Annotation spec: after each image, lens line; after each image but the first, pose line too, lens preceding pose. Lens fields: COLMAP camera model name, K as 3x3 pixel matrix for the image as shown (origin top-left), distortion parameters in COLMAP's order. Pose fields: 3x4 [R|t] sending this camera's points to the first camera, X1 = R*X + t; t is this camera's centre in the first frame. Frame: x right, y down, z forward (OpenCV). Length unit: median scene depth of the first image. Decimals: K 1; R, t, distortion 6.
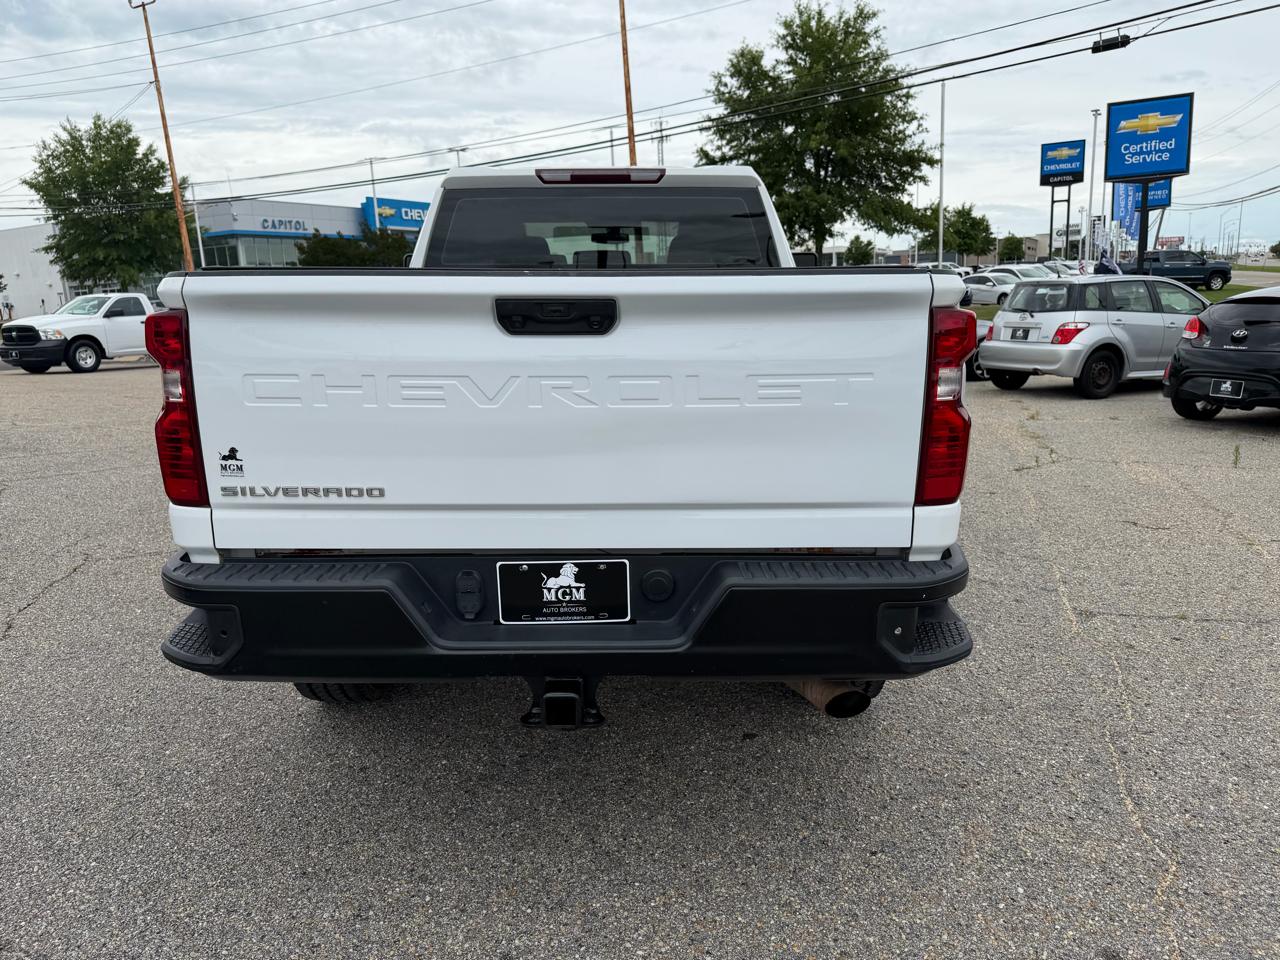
lens RADIAL K [[901.4, 0, 633.6], [0, 901.4, 477.5], [0, 0, 1]] dist [0.031865, -0.040604]
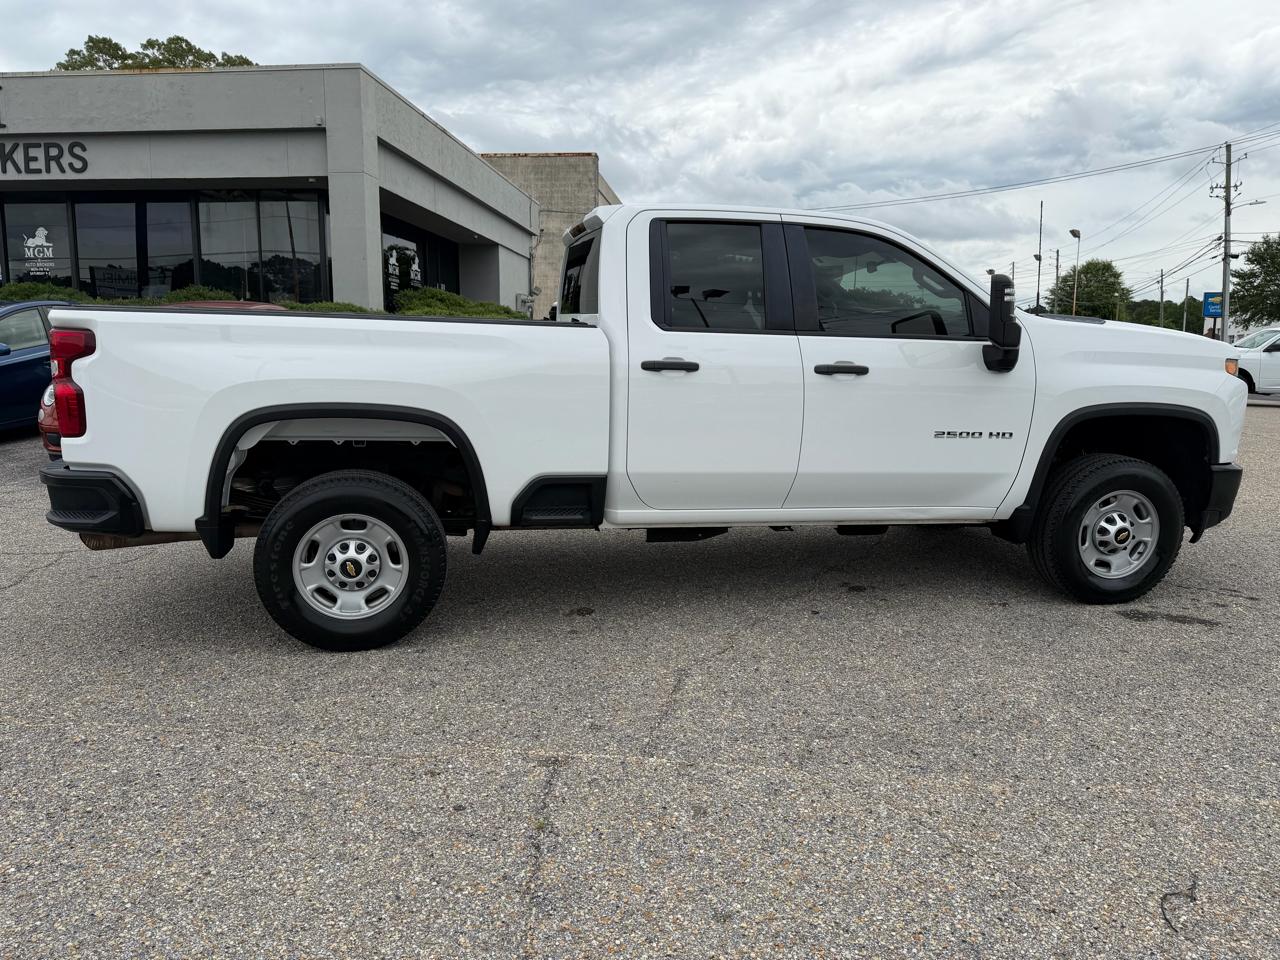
lens RADIAL K [[901.4, 0, 641.3], [0, 901.4, 485.1], [0, 0, 1]] dist [0.031865, -0.040604]
pose [[0.216132, 0.188105, -0.958073, 1.513434], [-0.211911, 0.966913, 0.142035, -0.244980], [0.953090, 0.172327, 0.248842, 1.080756]]
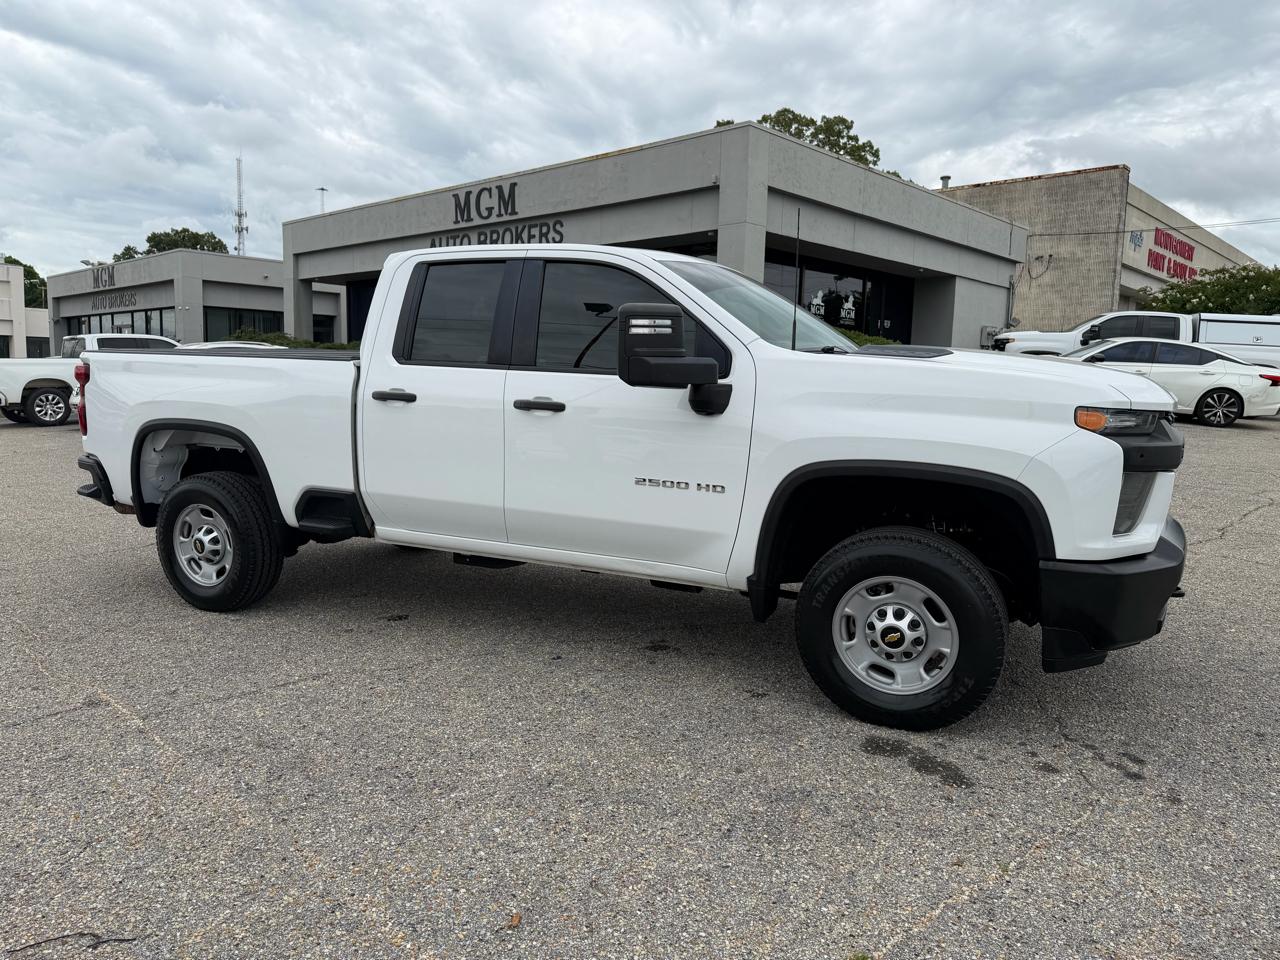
lens RADIAL K [[901.4, 0, 629.5], [0, 901.4, 483.1], [0, 0, 1]] dist [0.031865, -0.040604]
pose [[-0.419530, 0.138447, -0.897122, 1.382602], [-0.182322, 0.955309, 0.232687, -0.500242], [0.889243, 0.261184, -0.375539, 2.288497]]
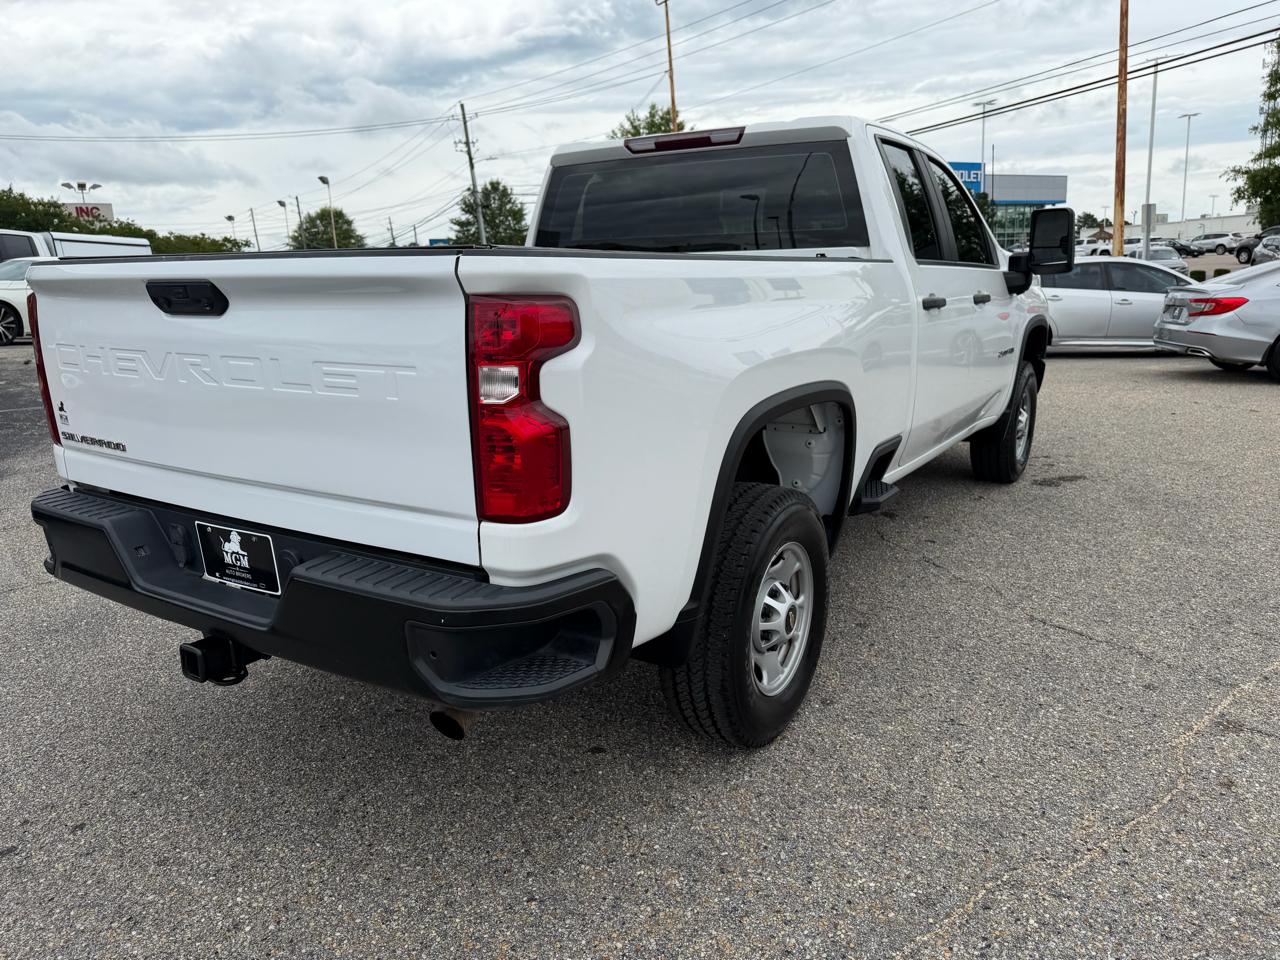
lens RADIAL K [[901.4, 0, 637.7], [0, 901.4, 488.9], [0, 0, 1]] dist [0.031865, -0.040604]
pose [[0.849125, 0.117879, -0.514871, 0.575298], [-0.093161, 0.992921, 0.073686, -0.051119], [0.519912, -0.014603, 0.854095, 0.216523]]
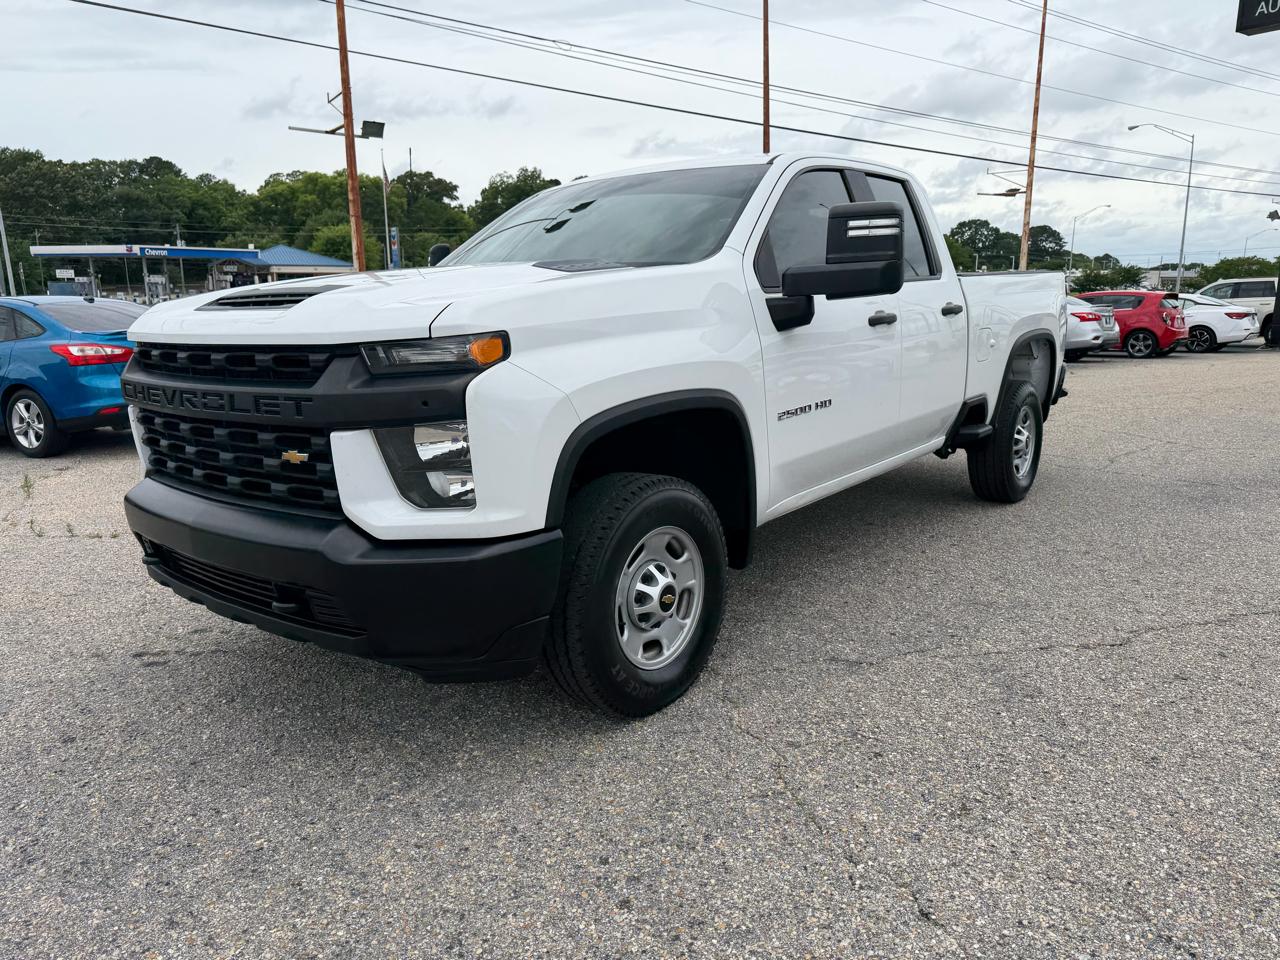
lens RADIAL K [[901.4, 0, 636.0], [0, 901.4, 469.9], [0, 0, 1]] dist [0.031865, -0.040604]
pose [[-0.780223, -0.088910, 0.619150, -0.888228], [0.156182, 0.930802, 0.330476, -0.556014], [-0.605689, 0.354545, -0.712347, 2.847268]]
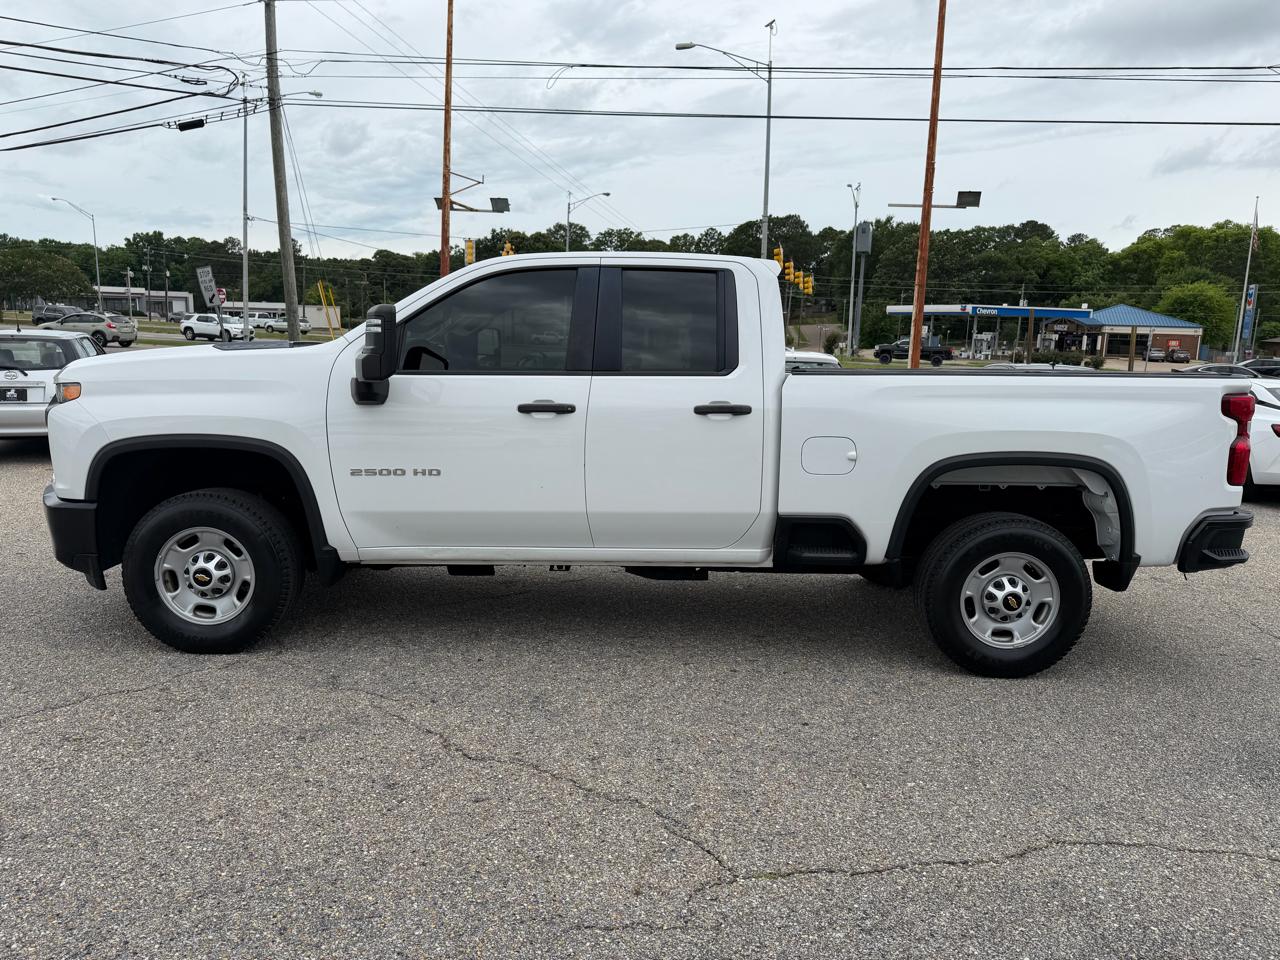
lens RADIAL K [[901.4, 0, 634.7], [0, 901.4, 476.0], [0, 0, 1]] dist [0.031865, -0.040604]
pose [[-0.015331, -0.125694, 0.991951, -1.679469], [0.172524, 0.976855, 0.126448, -0.329205], [-0.984886, 0.173074, 0.006709, 1.552177]]
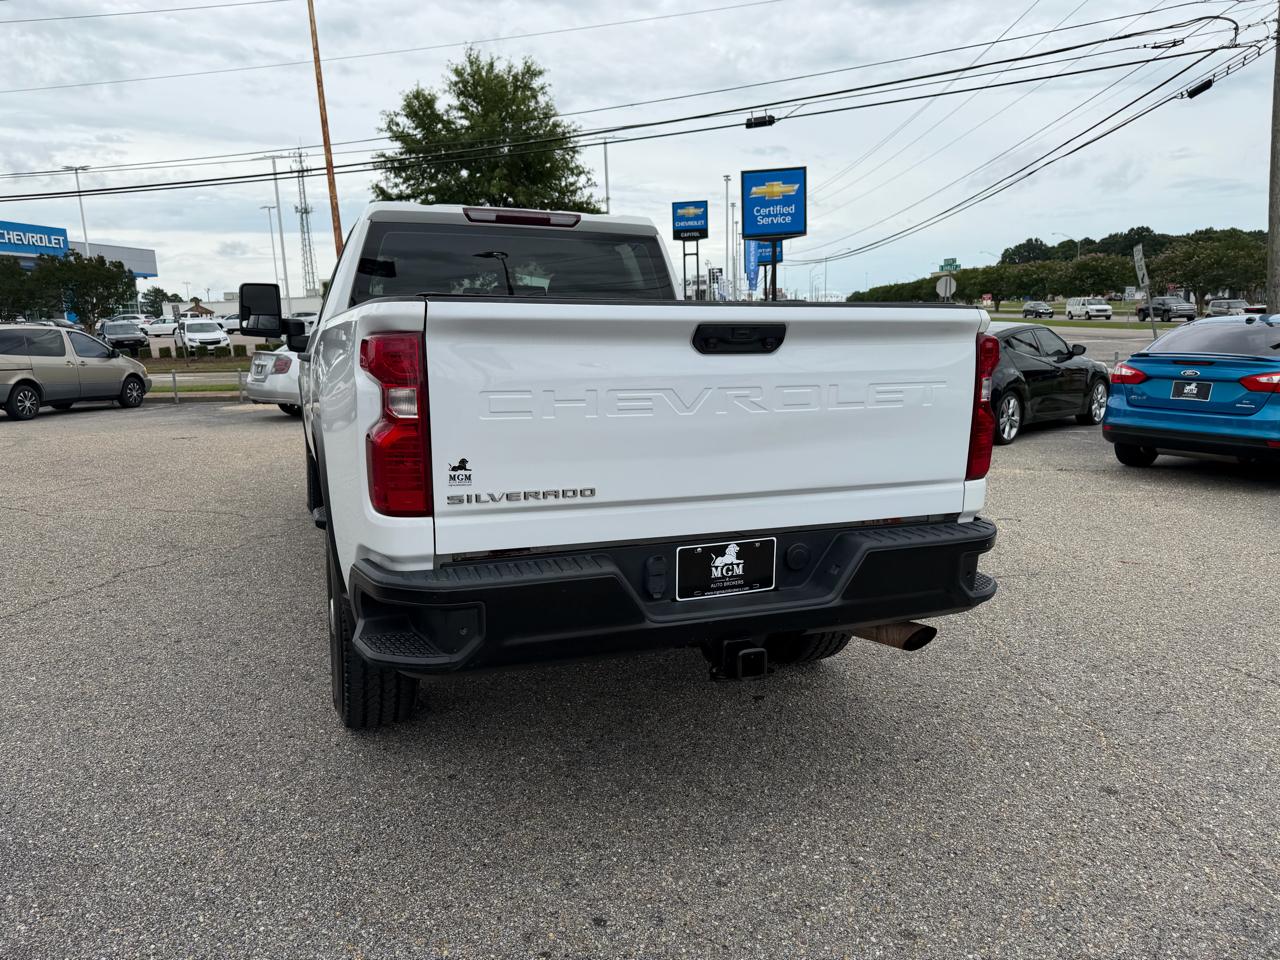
lens RADIAL K [[901.4, 0, 633.0], [0, 901.4, 474.4], [0, 0, 1]] dist [0.031865, -0.040604]
pose [[0.931718, -0.049535, 0.359790, -0.406222], [0.065706, 0.997298, -0.032847, 0.022022], [-0.357191, 0.054244, 0.932455, -0.049748]]
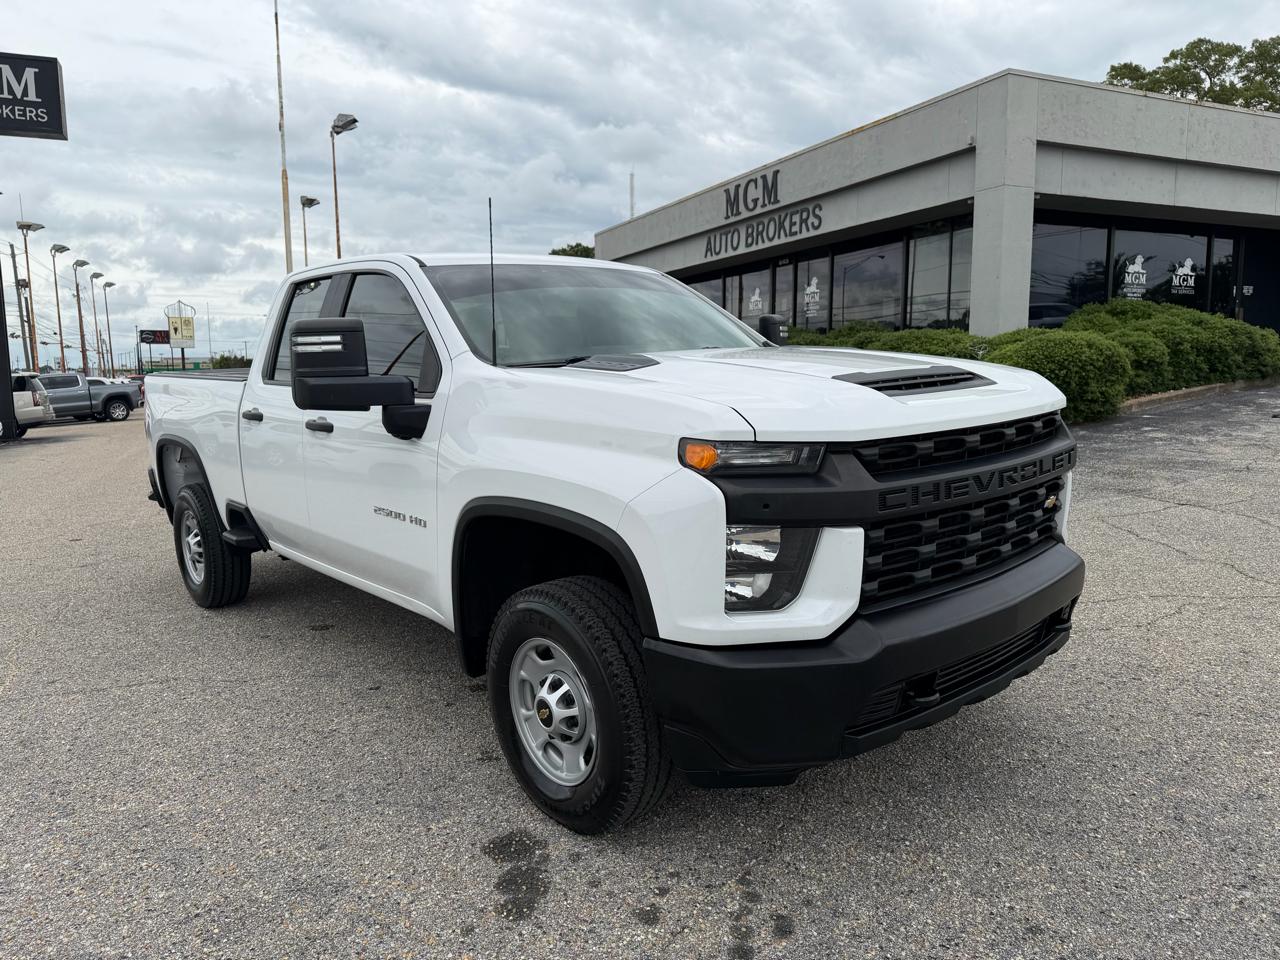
lens RADIAL K [[901.4, 0, 629.8], [0, 901.4, 476.1], [0, 0, 1]] dist [0.031865, -0.040604]
pose [[-0.745806, 0.131043, -0.653147, 0.776813], [-0.088770, 0.952167, 0.292401, -0.620660], [0.660222, 0.276054, -0.698499, 2.833097]]
